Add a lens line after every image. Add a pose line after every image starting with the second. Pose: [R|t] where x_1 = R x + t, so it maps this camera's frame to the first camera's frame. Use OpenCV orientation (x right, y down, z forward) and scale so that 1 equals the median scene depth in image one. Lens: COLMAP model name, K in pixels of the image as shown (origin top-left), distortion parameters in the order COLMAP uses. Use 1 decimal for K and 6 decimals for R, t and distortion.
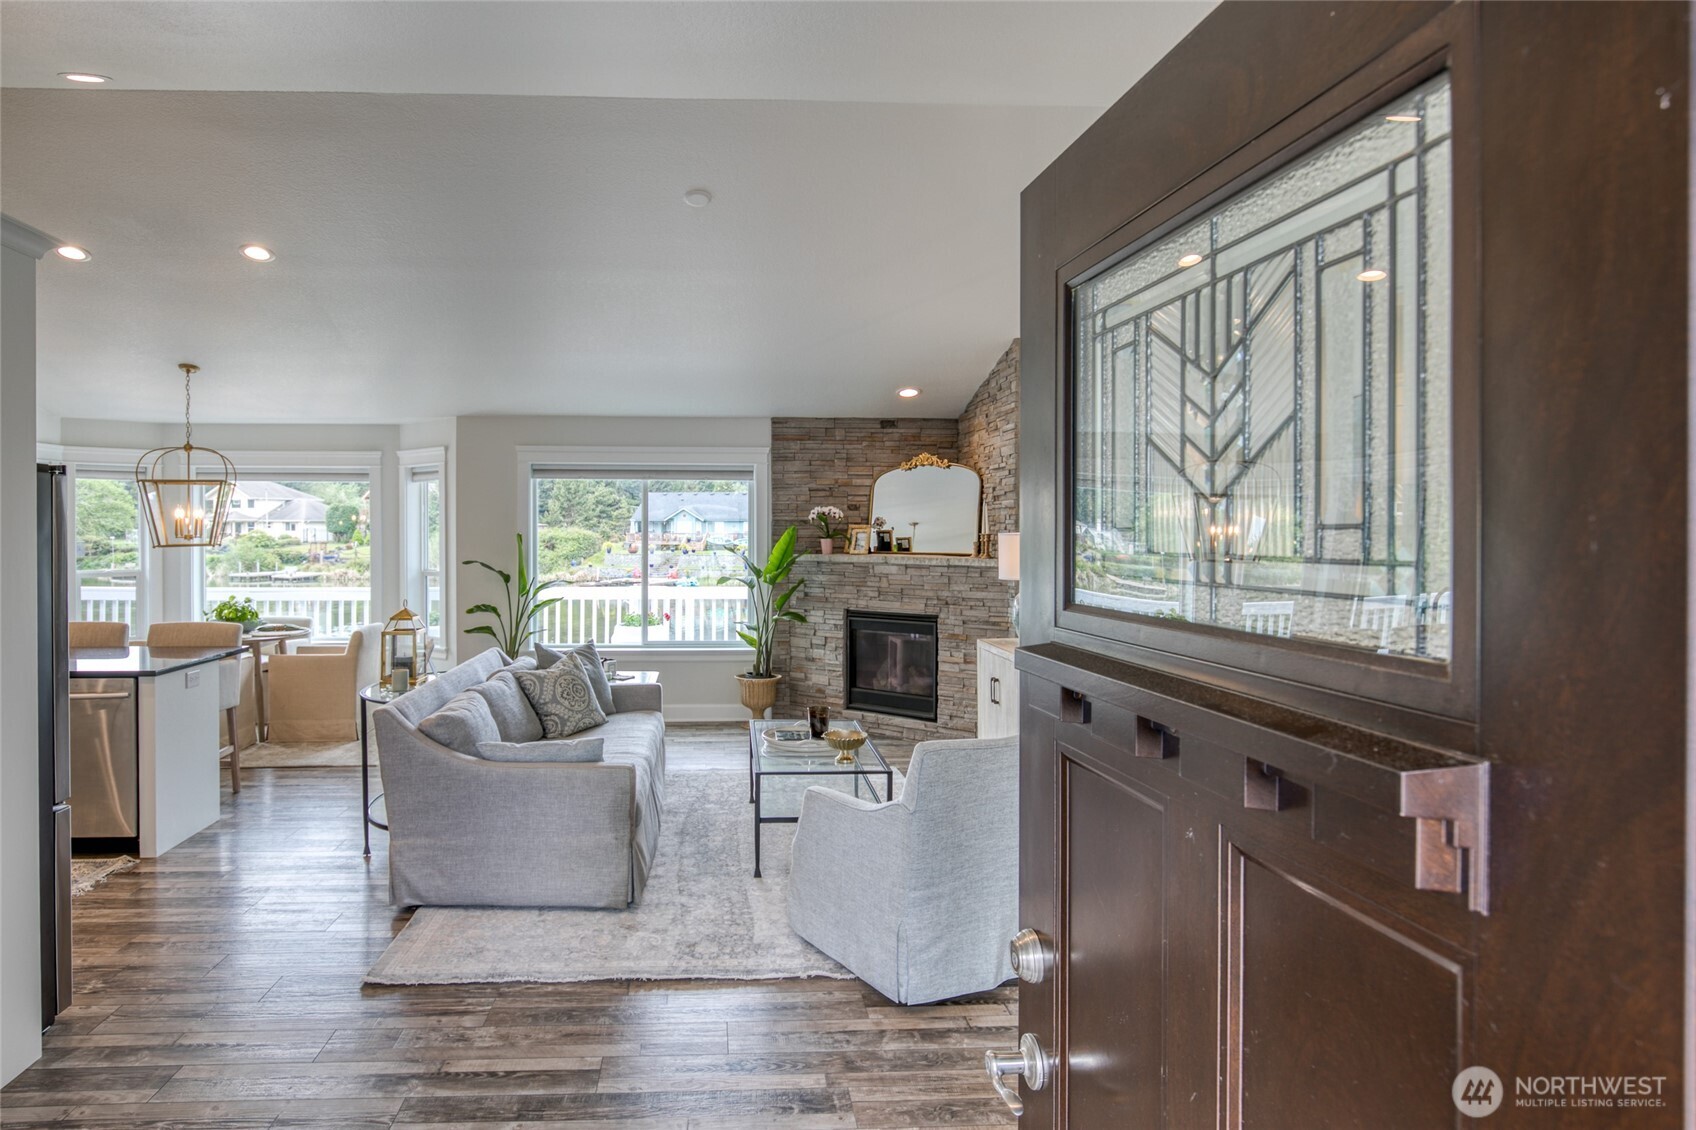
lens RADIAL K [[1009.8, 0, 768.6], [0, 1009.8, 539.7], [0, 0, 1]] dist [-0.004406, 0.000796]
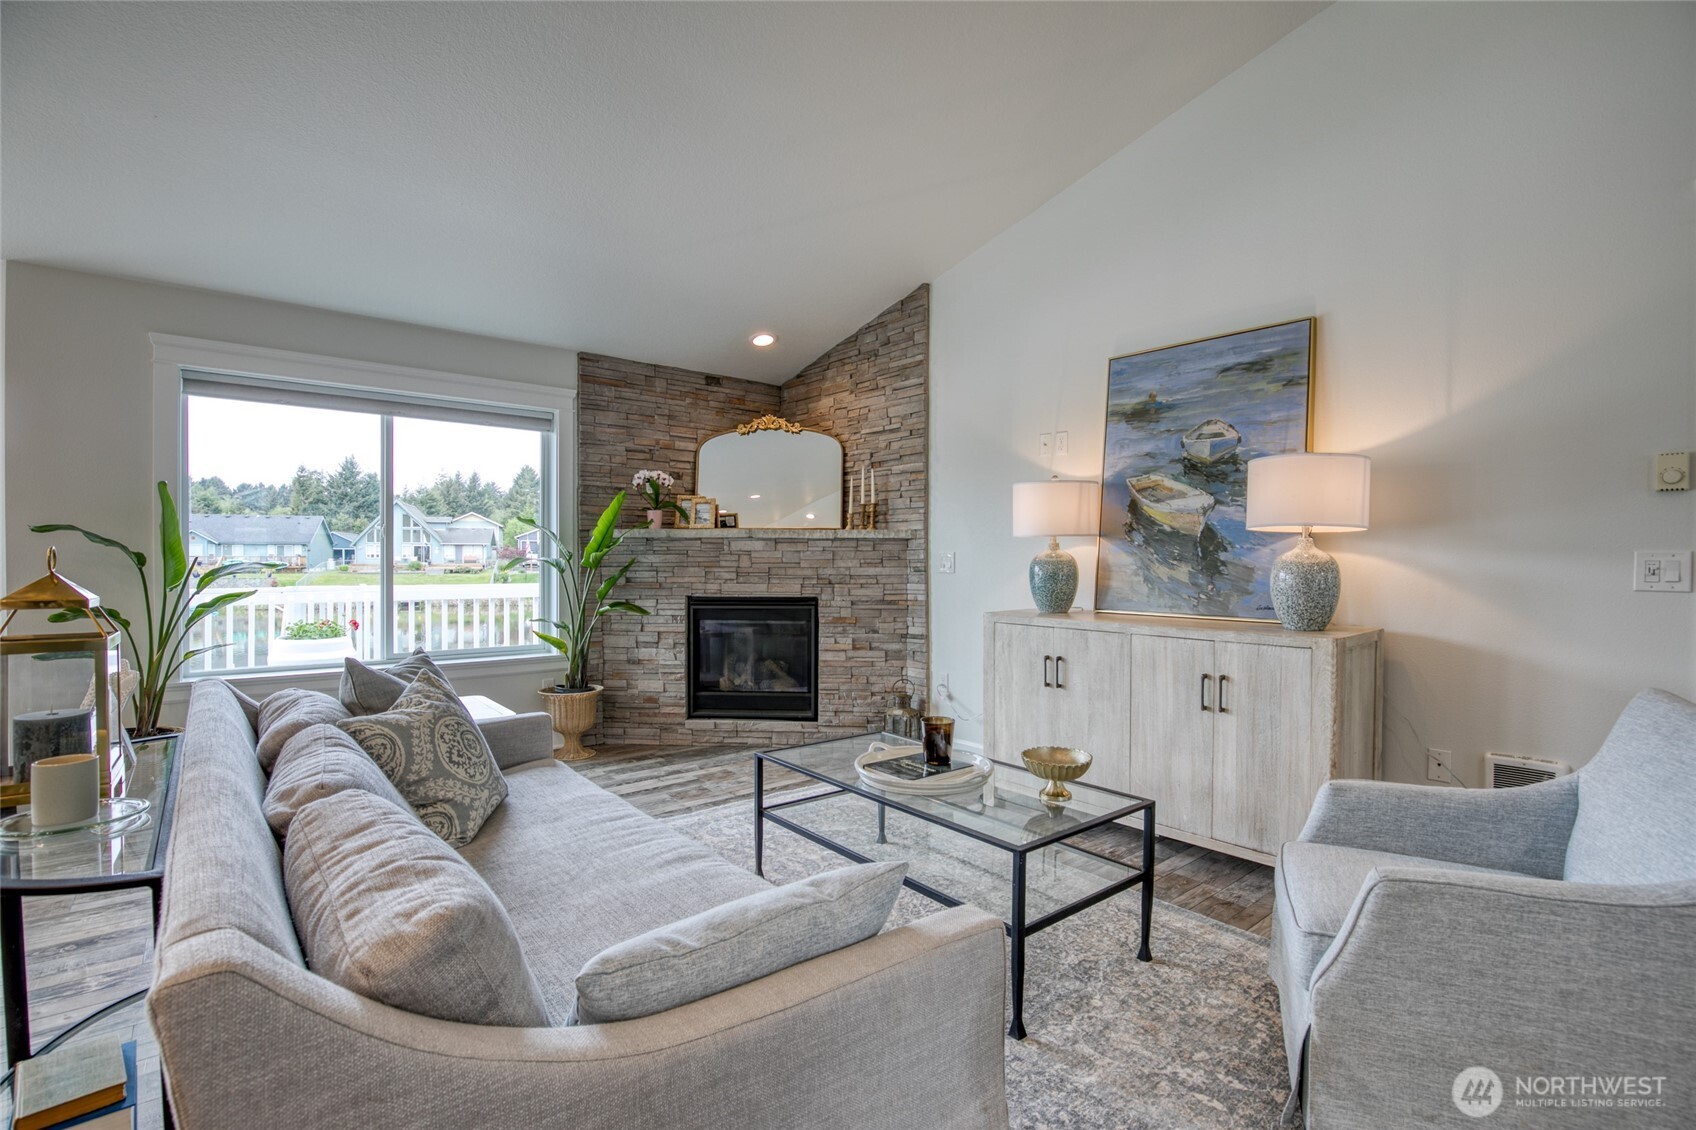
lens RADIAL K [[809.1, 0, 871.0], [0, 809.1, 566.6], [0, 0, 1]] dist [-0.039542, 0.008753]
pose [[0.805469, -0.008375, 0.592578, -0.188309], [0.005480, 0.999963, 0.006684, 0.041110], [-0.592612, -0.002136, 0.805485, 0.385244]]
